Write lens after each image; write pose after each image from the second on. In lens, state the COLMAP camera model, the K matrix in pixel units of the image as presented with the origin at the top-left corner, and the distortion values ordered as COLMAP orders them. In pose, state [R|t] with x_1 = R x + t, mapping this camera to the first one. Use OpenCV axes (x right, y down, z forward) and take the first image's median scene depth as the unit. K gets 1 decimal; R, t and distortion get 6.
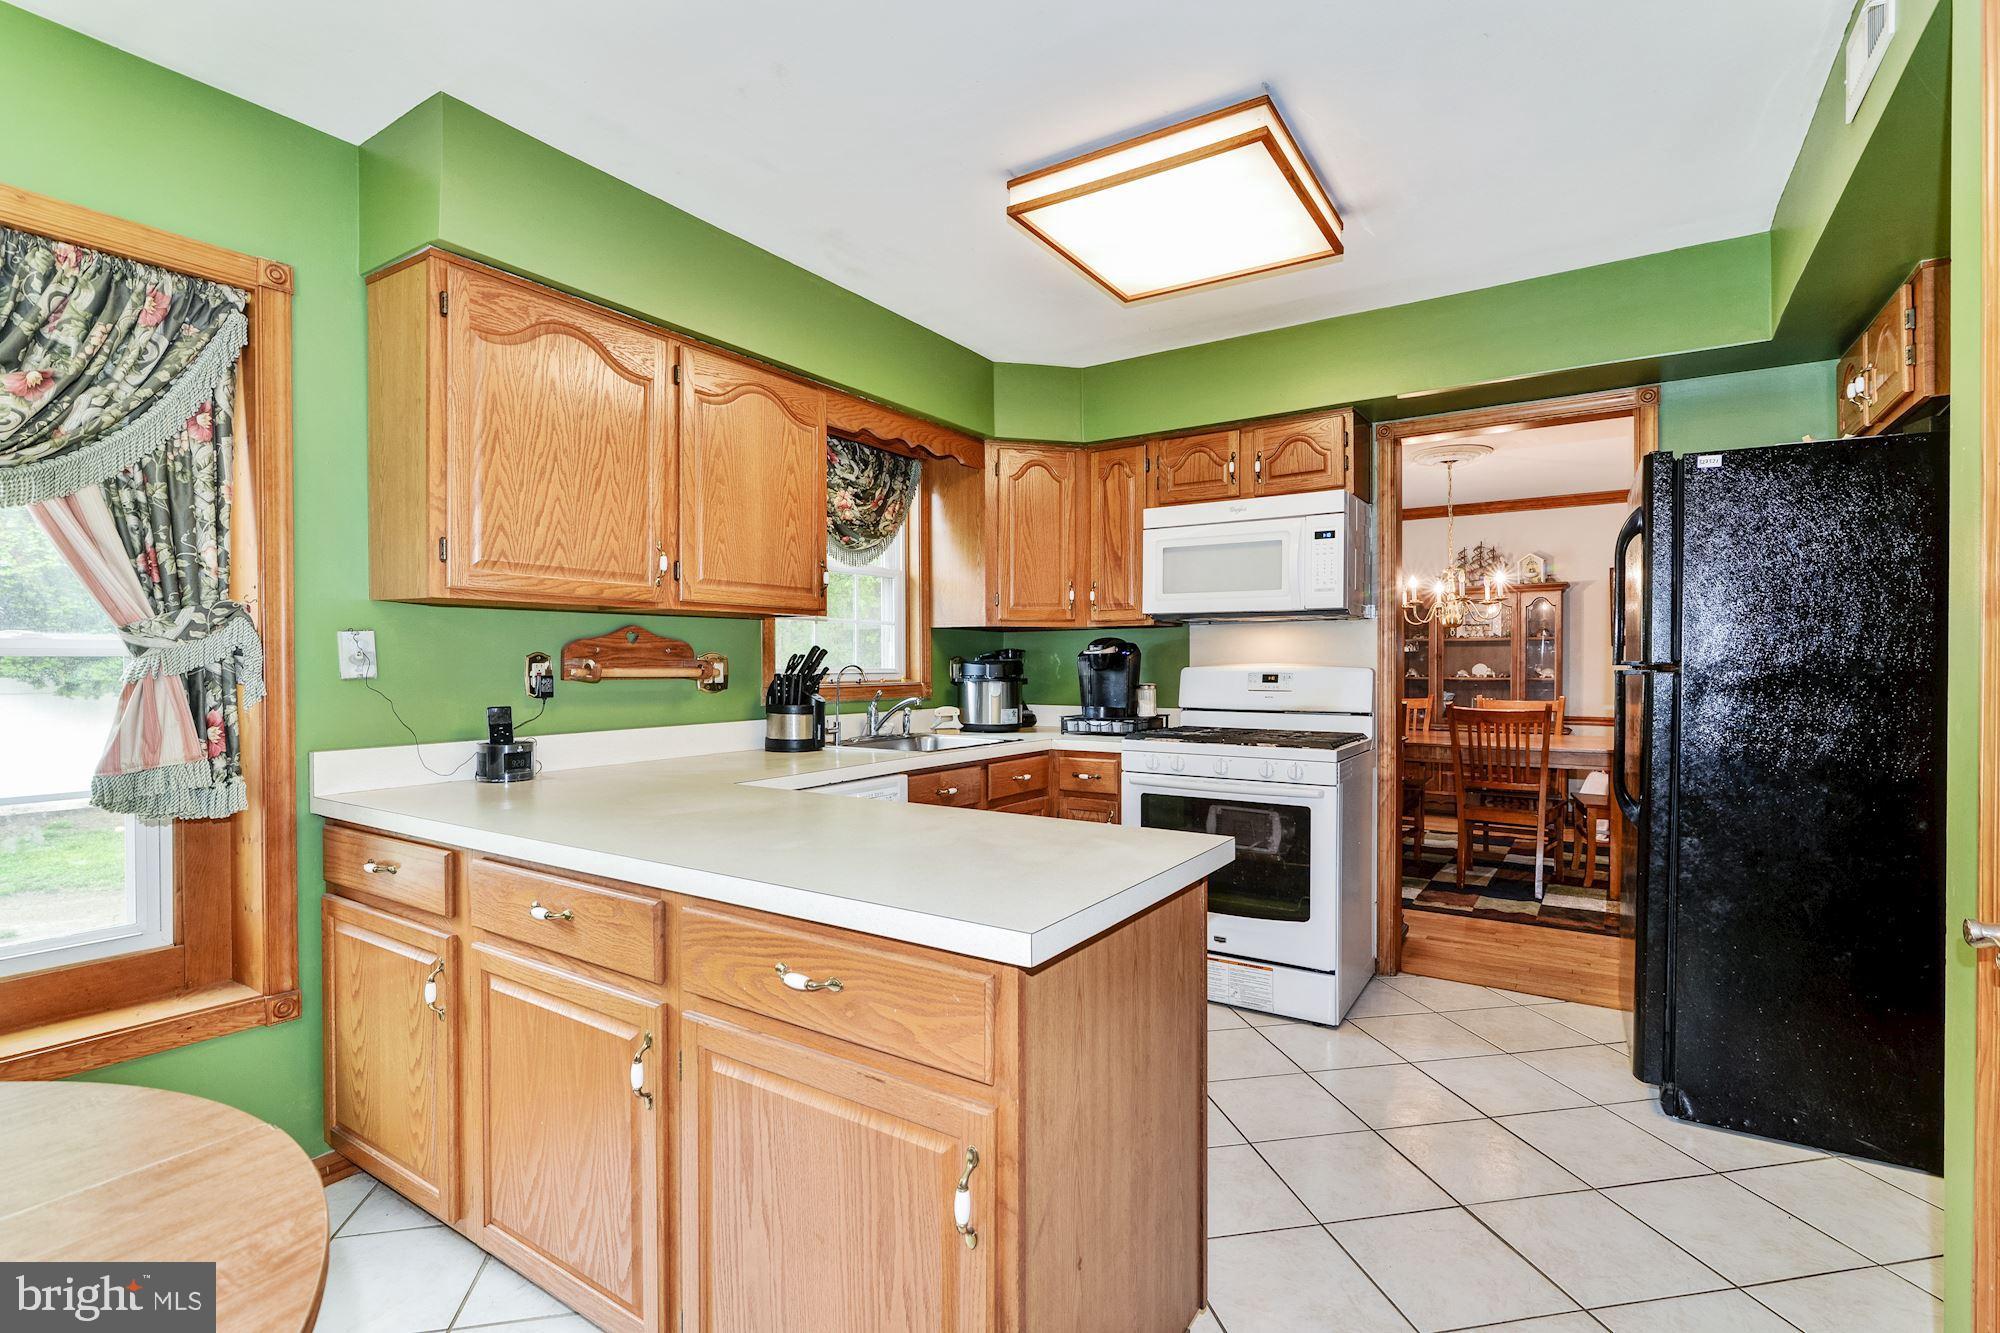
lens RADIAL K [[898.2, 0, 1037.0], [0, 898.2, 676.0], [0, 0, 1]] dist [0.000809, 0.000425]
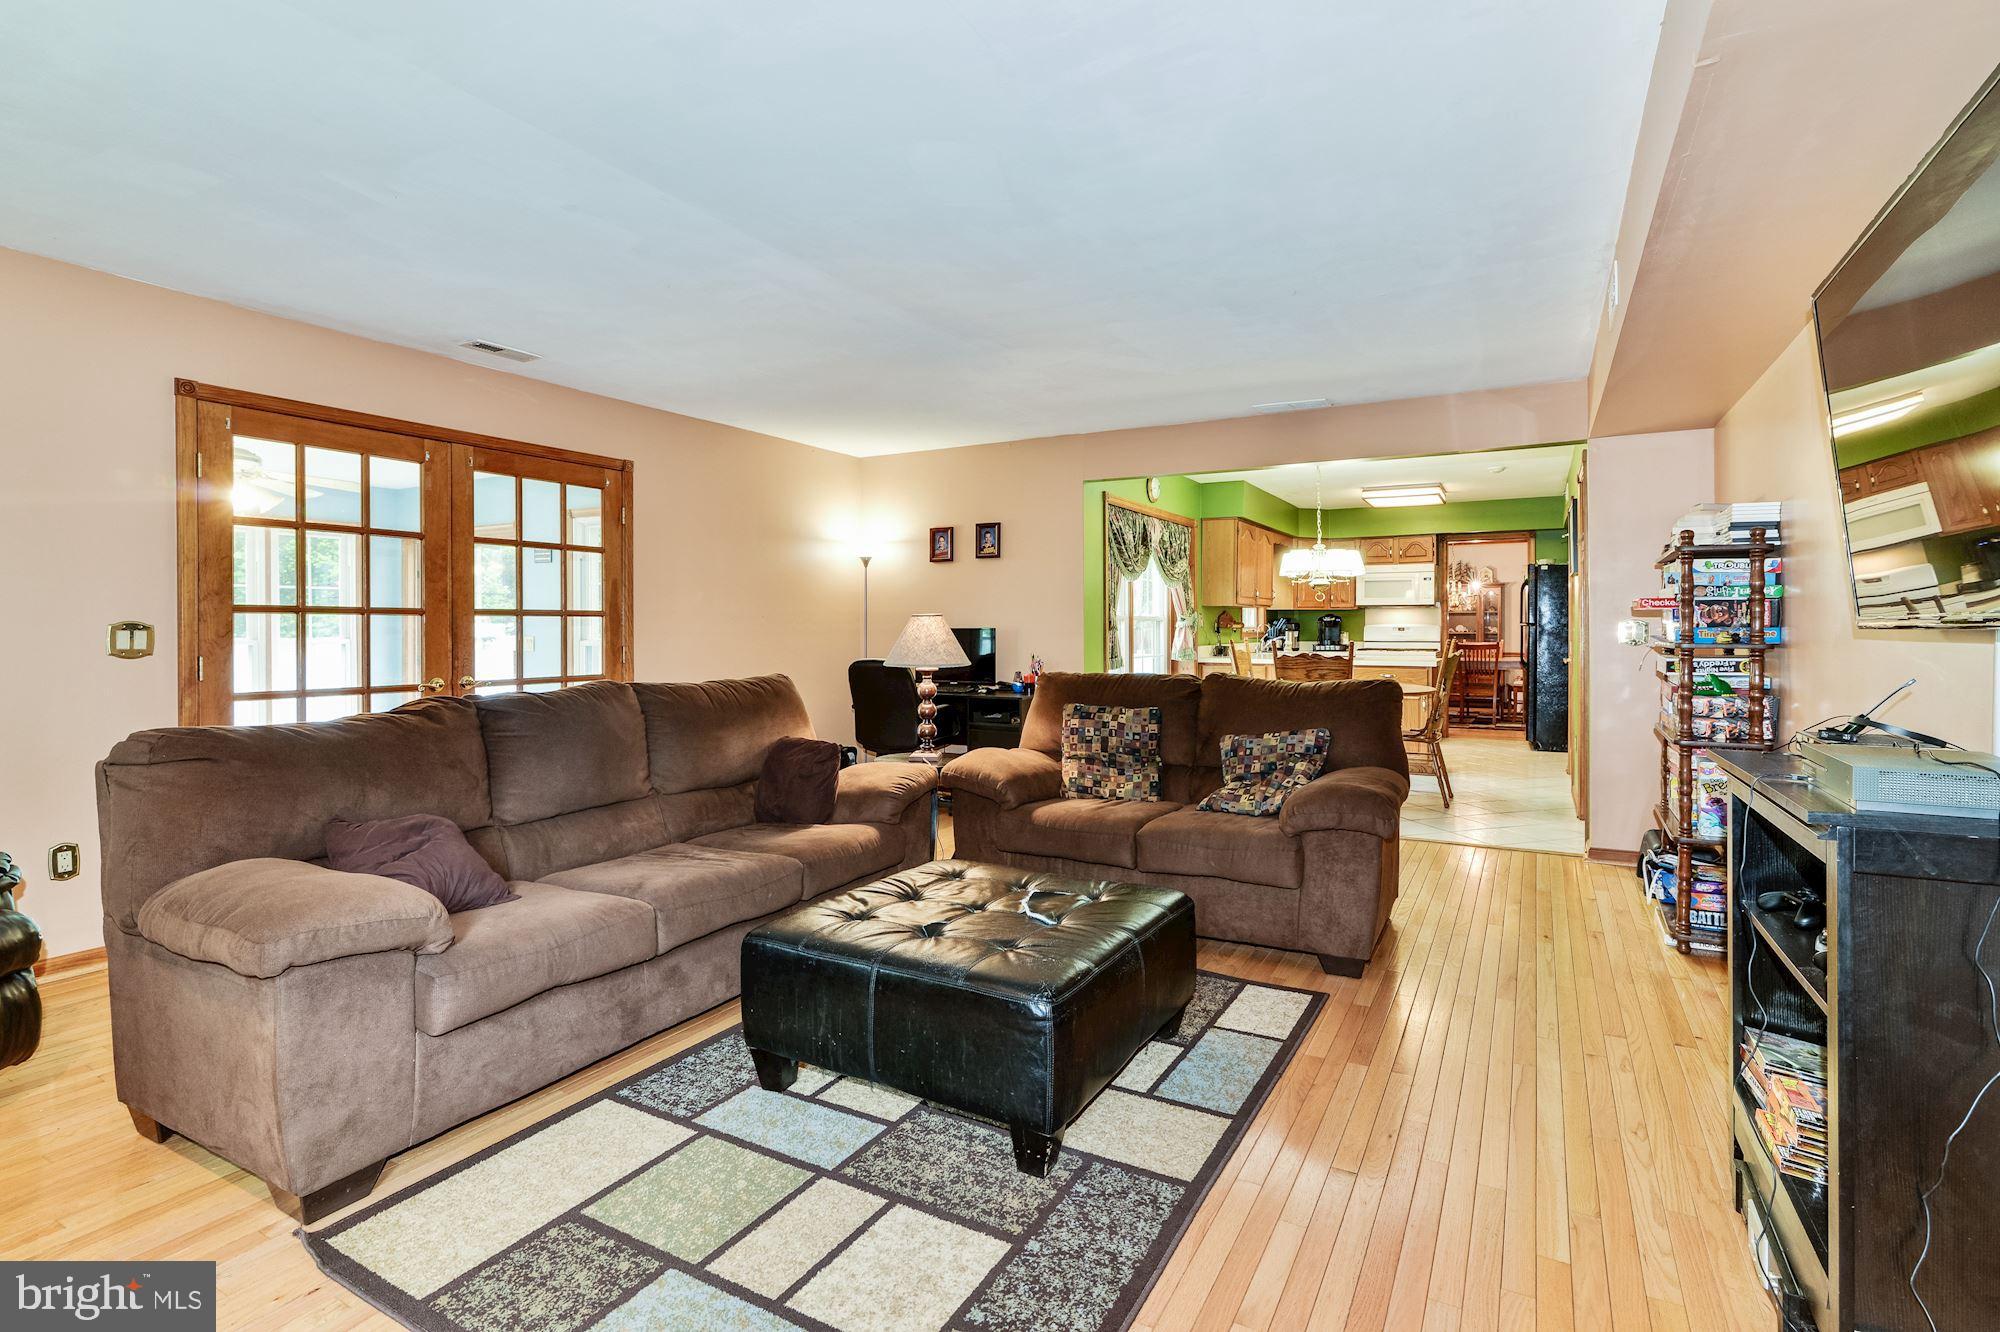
lens RADIAL K [[932.8, 0, 1045.5], [0, 932.8, 659.7], [0, 0, 1]] dist [-0.002520, -0.000241]
pose [[0.996525, -0.005050, 0.083136, -1.059723], [0.003499, 0.999817, 0.018788, 0.037850], [-0.083216, -0.018432, 0.996361, -1.734998]]
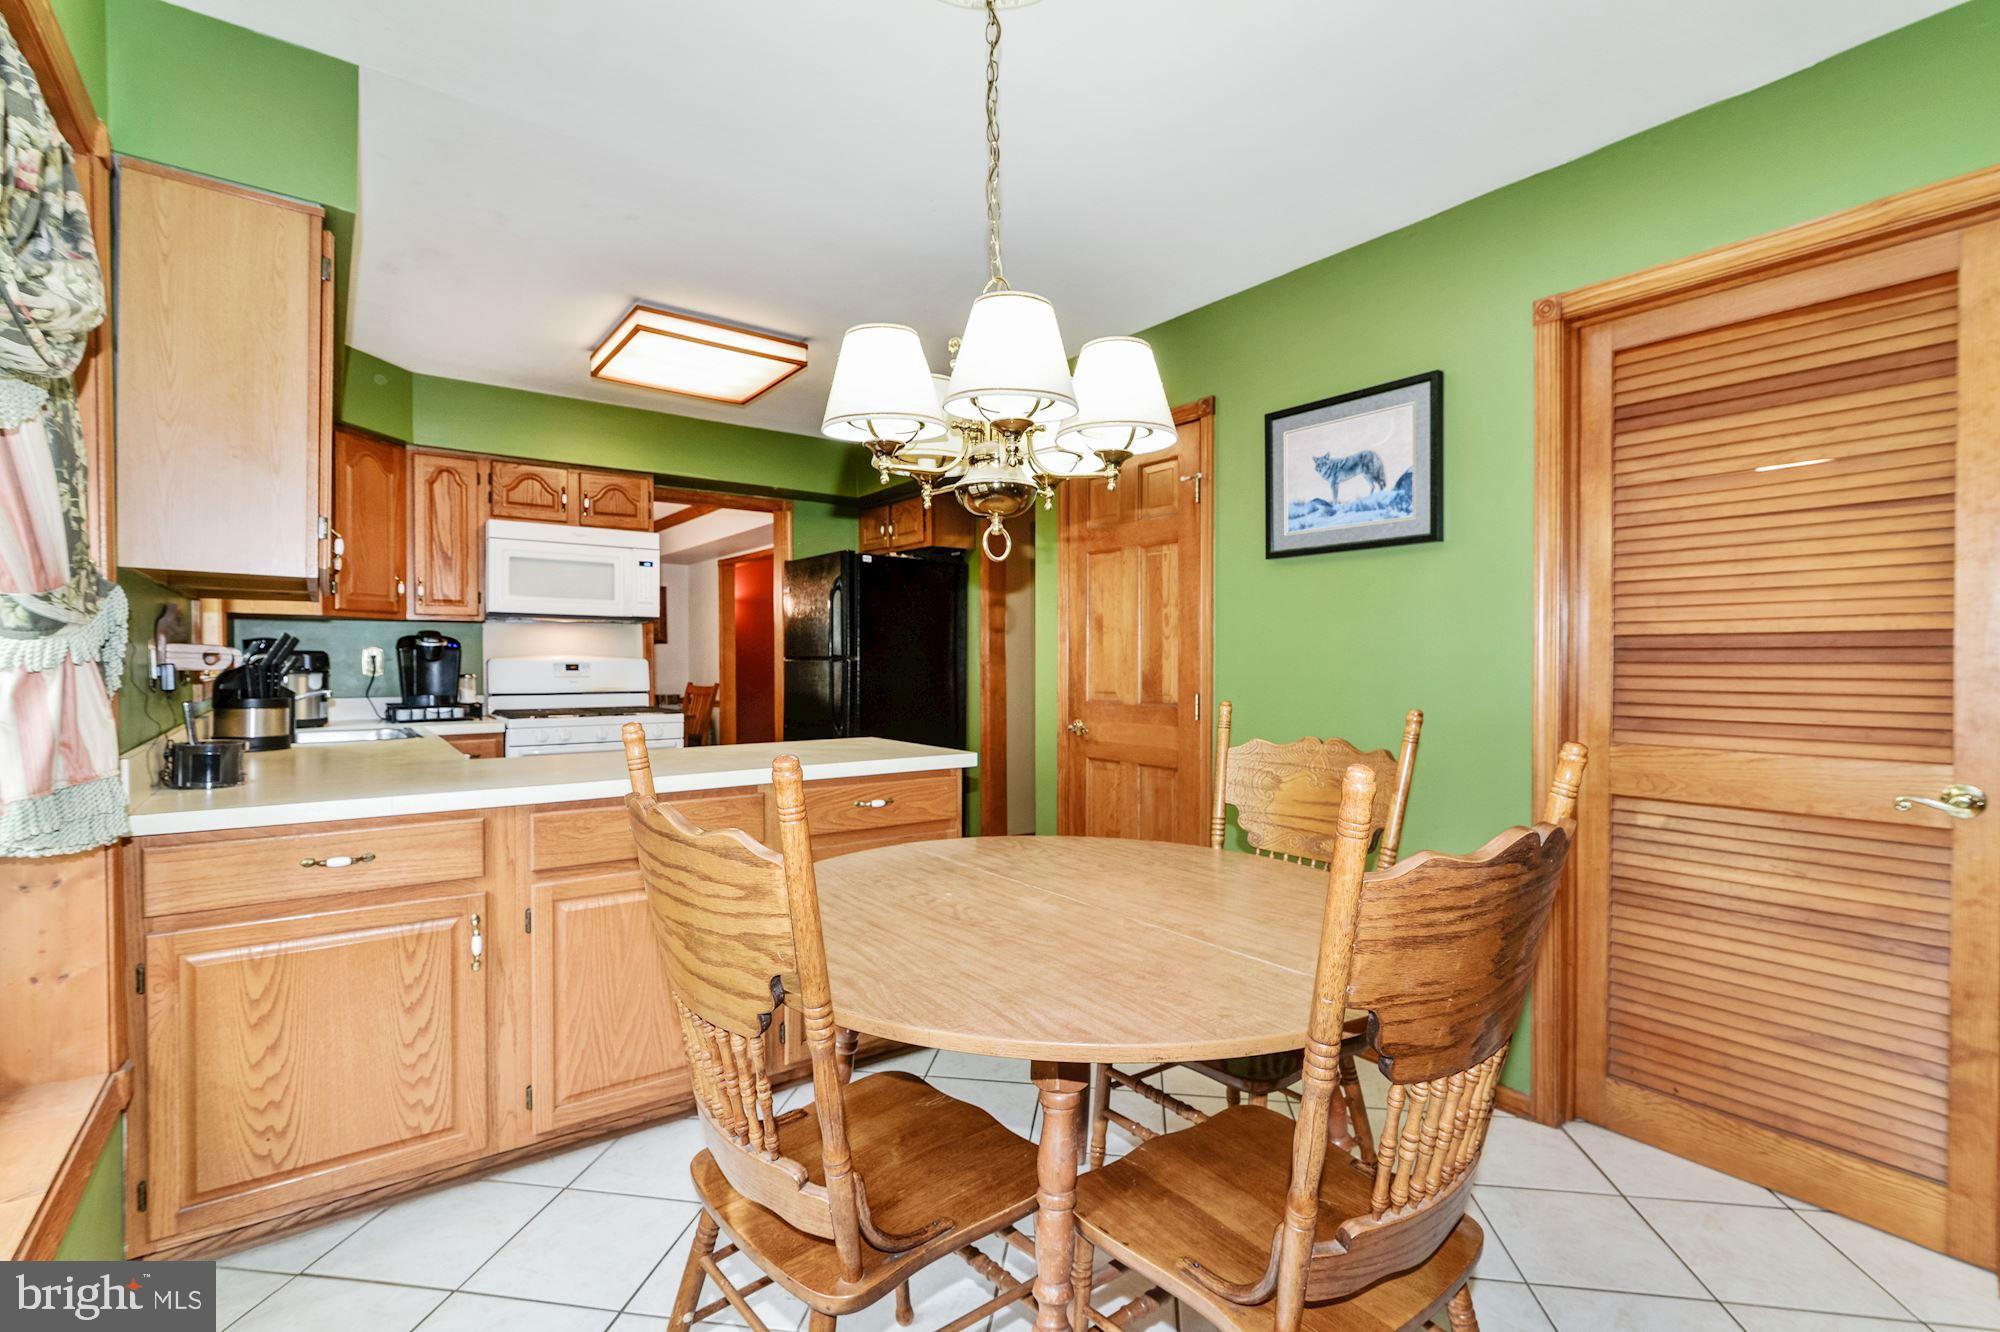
lens RADIAL K [[897.1, 0, 966.9], [0, 897.1, 677.6], [0, 0, 1]] dist [-0.001773, -0.000331]
pose [[0.371381, -0.017807, 0.928310, -0.718483], [0.014324, 0.999807, 0.013448, 0.008375], [-0.928370, 0.008302, 0.371564, 0.012626]]
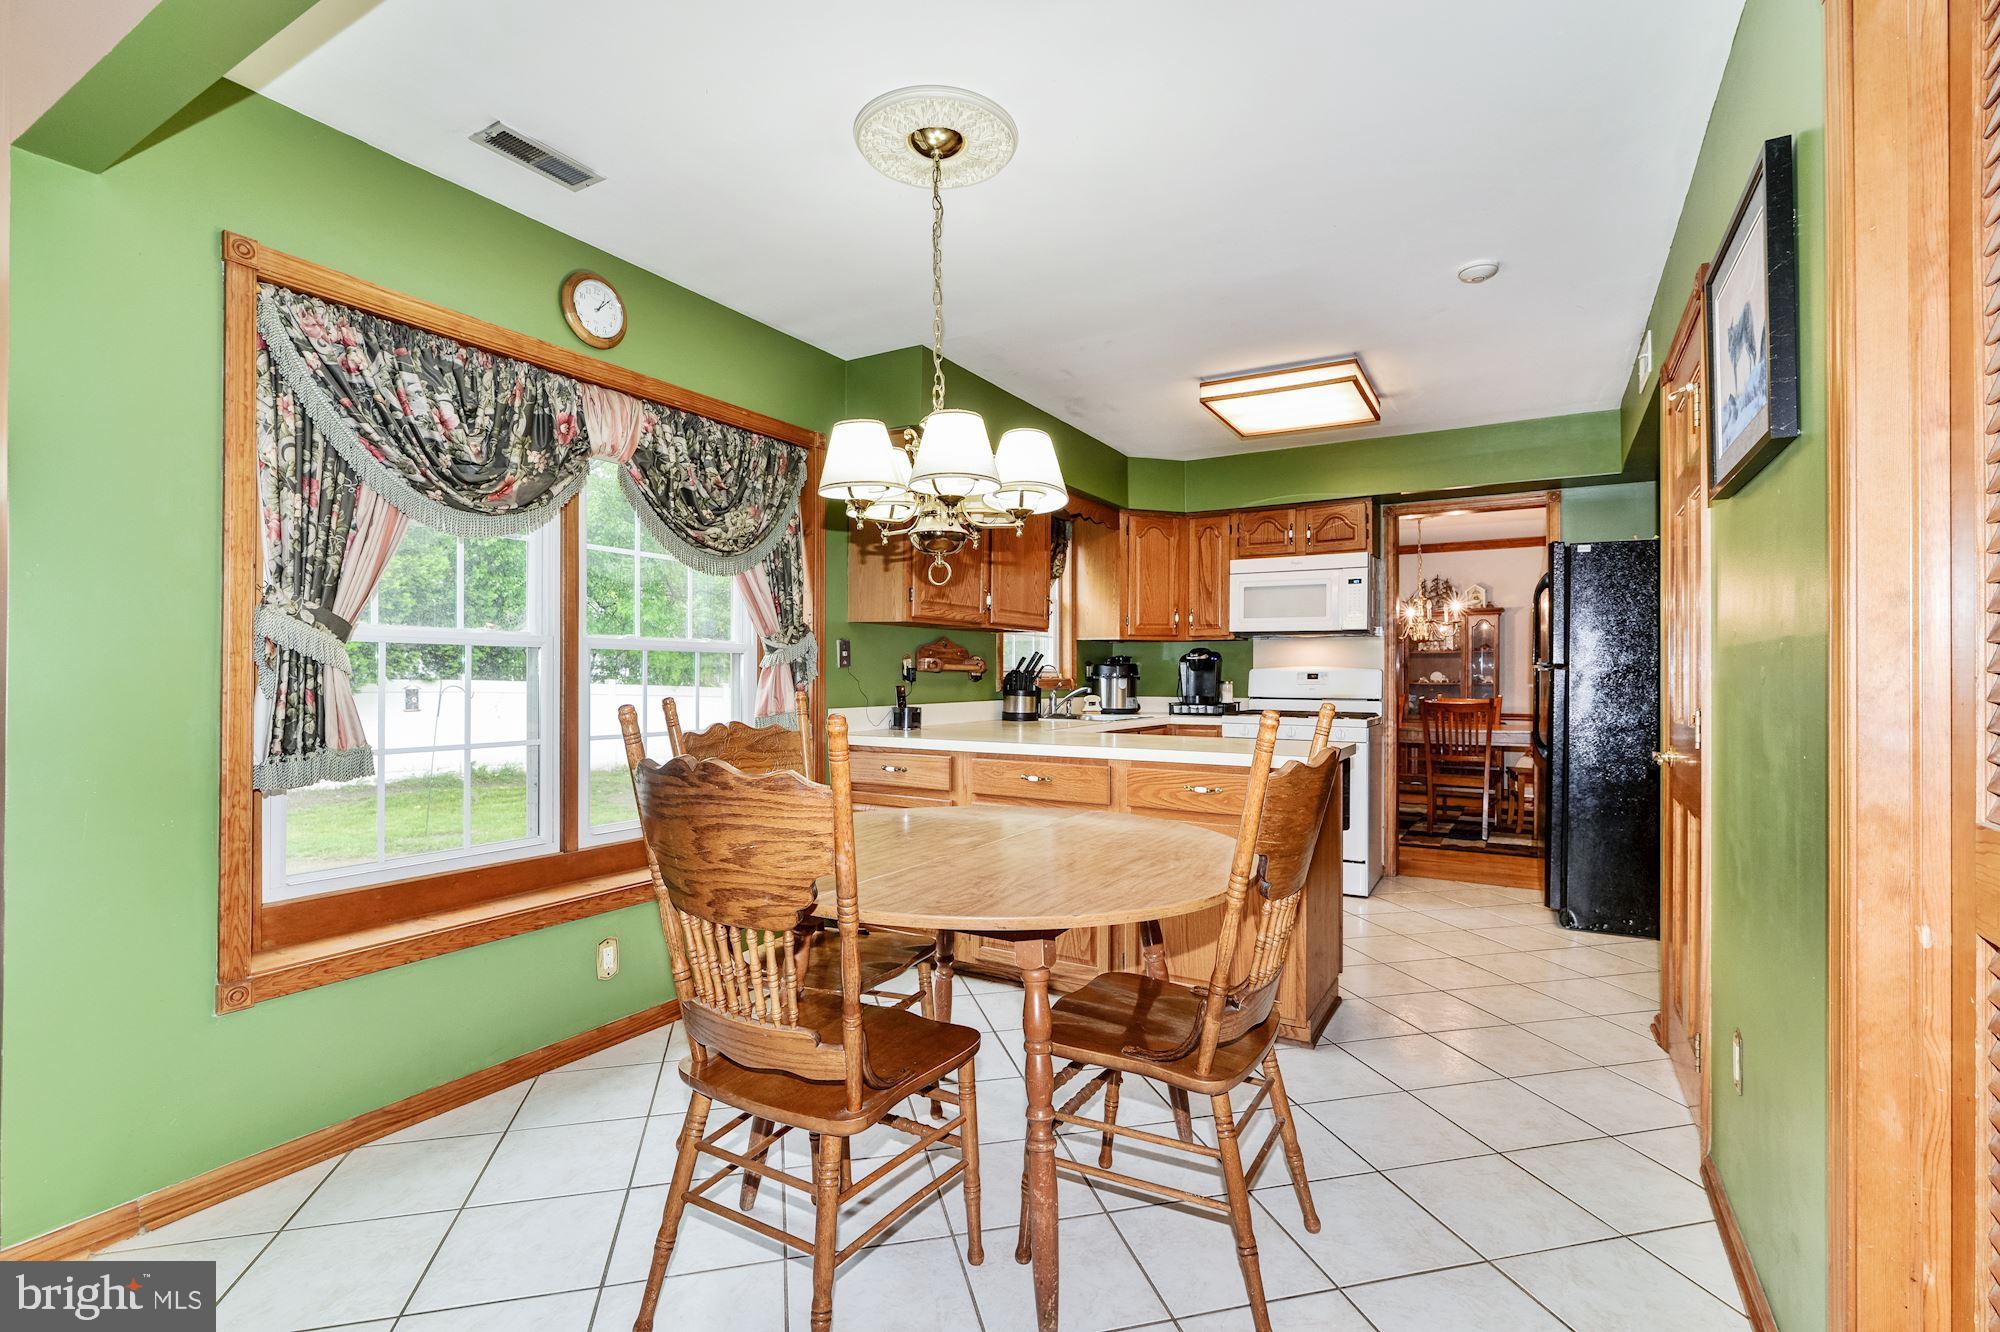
lens RADIAL K [[936.8, 0, 1060.7], [0, 936.8, 680.8], [0, 0, 1]] dist [-0.000342, -0.000062]
pose [[0.995408, 0.003333, 0.095666, -0.303462], [-0.002339, 0.999942, -0.010504, 0.027755], [-0.095695, 0.010232, 0.995358, -0.494160]]
